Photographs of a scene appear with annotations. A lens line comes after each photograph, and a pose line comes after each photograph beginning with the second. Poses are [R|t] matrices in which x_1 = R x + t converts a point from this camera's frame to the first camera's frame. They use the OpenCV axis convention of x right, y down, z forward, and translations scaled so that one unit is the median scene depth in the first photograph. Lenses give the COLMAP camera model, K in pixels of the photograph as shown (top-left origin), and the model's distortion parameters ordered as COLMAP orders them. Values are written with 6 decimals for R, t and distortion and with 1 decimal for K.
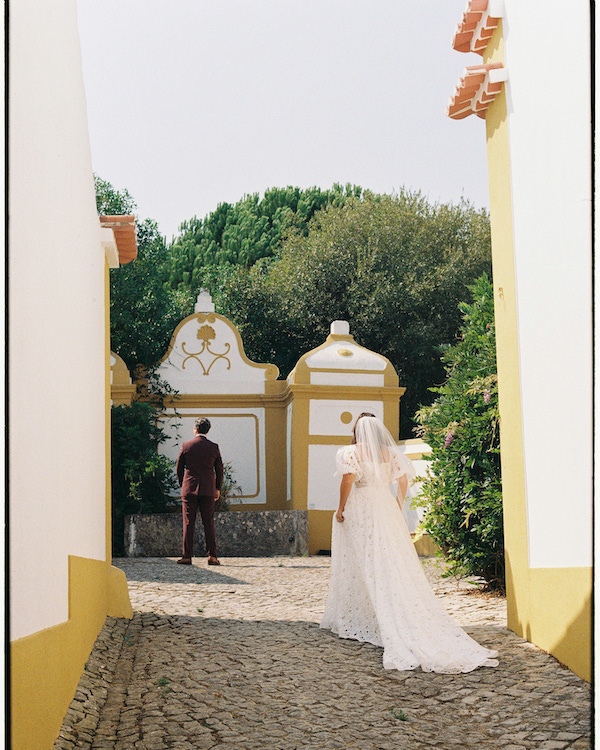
lens RADIAL K [[1454.5, 0, 300.0], [0, 1454.5, 375.0], [0, 0, 1]] dist [0.210728, -0.055609]
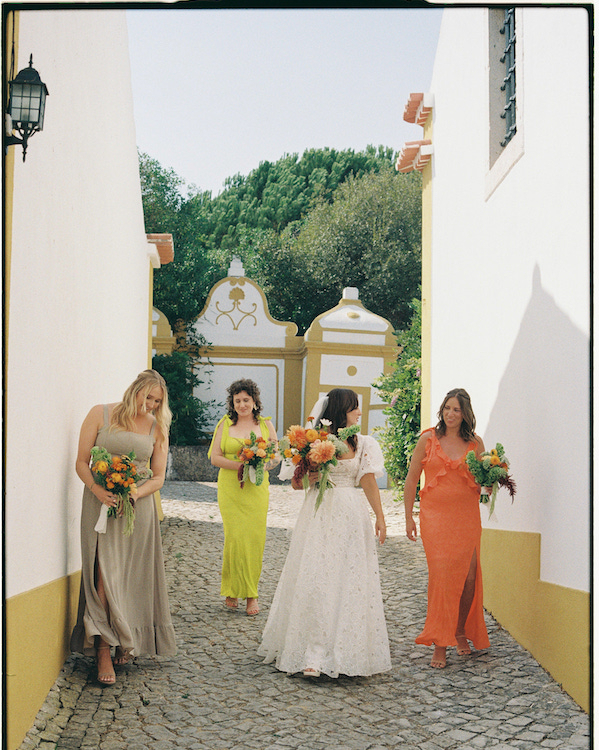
lens RADIAL K [[1577.9, 0, 299.5], [0, 1577.9, 375.0], [0, 0, 1]] dist [-0.027234, 0.266189]
pose [[0.998627, 0.032949, -0.040714, 0.040185], [-0.030898, 0.998271, 0.050011, -0.029032], [0.042291, -0.048684, 0.997918, -0.272184]]
